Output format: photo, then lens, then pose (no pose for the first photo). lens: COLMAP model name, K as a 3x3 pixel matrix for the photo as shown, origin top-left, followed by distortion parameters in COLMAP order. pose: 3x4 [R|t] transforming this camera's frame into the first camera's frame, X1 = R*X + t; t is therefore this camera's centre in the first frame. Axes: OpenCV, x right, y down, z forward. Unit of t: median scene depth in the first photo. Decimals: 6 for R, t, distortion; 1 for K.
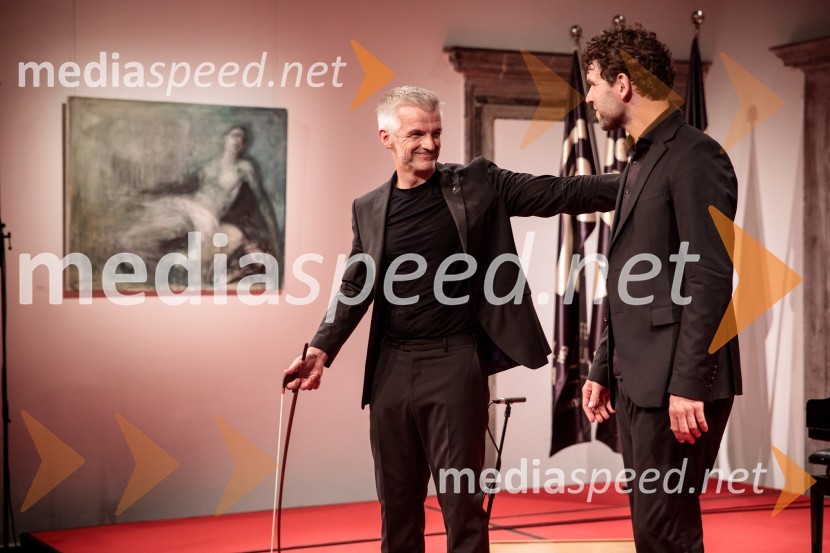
lens RADIAL K [[1597.9, 0, 414.2], [0, 1597.9, 286.1], [0, 0, 1]] dist [0.076866, 1.556746]
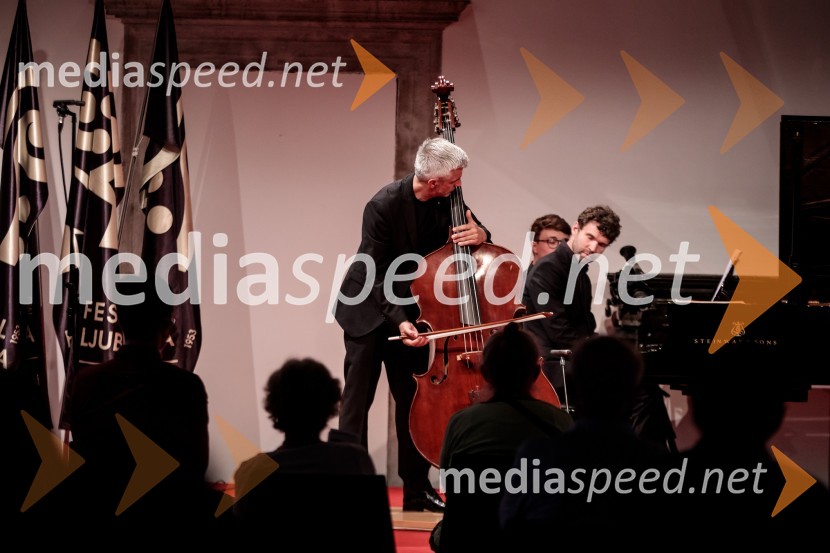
lens RADIAL K [[3689.3, 0, 415.0], [0, 3689.3, 276.5], [0, 0, 1]] dist [0.235571, 3.361933]
pose [[0.537212, 0.013393, 0.843341, -1.487254], [-0.019481, 0.999804, -0.003469, 0.014257], [-0.843222, -0.014565, 0.537367, -0.265495]]
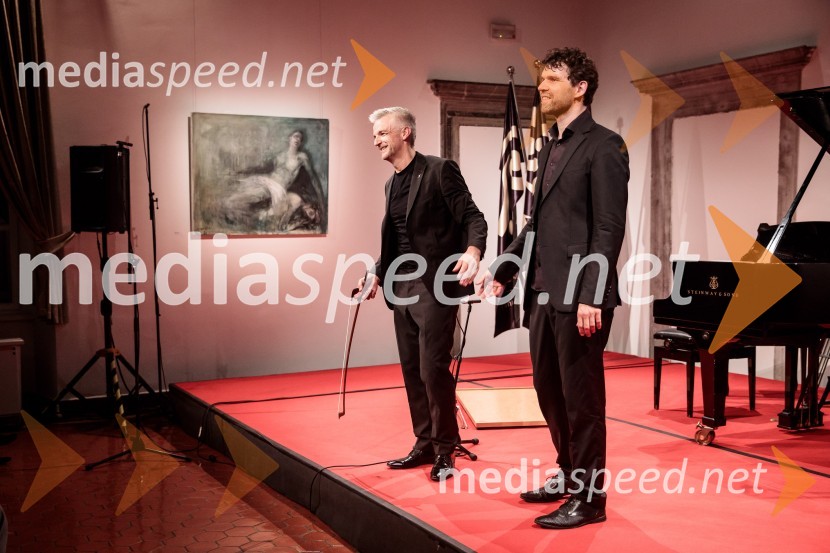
lens RADIAL K [[983.0, 0, 416.6], [0, 983.0, 292.8], [0, 0, 1]] dist [0.030771, 0.084536]
pose [[0.999963, -0.003878, 0.007646, -0.000493], [0.003390, 0.998016, 0.062864, -0.000391], [-0.007875, -0.062836, 0.997993, 0.015854]]
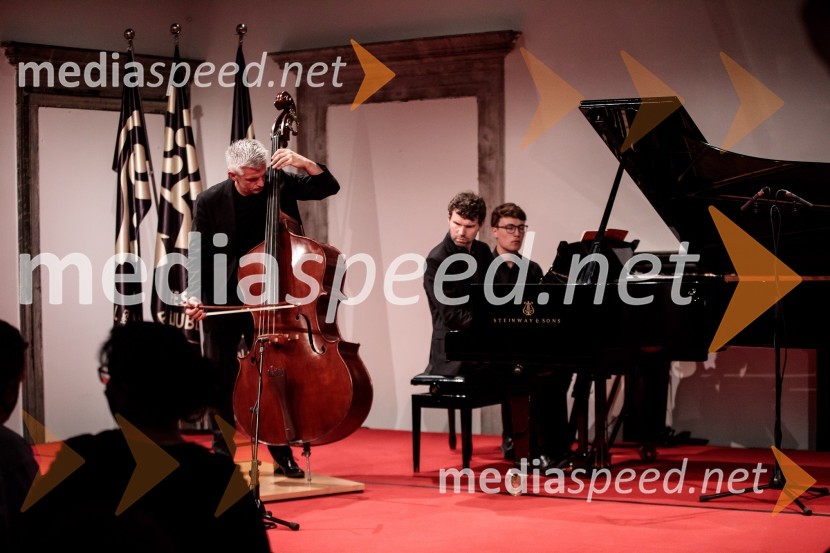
lens RADIAL K [[1739.8, 0, 415.0], [0, 1739.8, 276.5], [0, 0, 1]] dist [-0.299375, 0.163141]
pose [[0.879880, -0.020266, 0.474764, -0.305856], [0.015911, 0.999786, 0.013189, 0.001471], [-0.474930, -0.004051, 0.880014, -0.175134]]
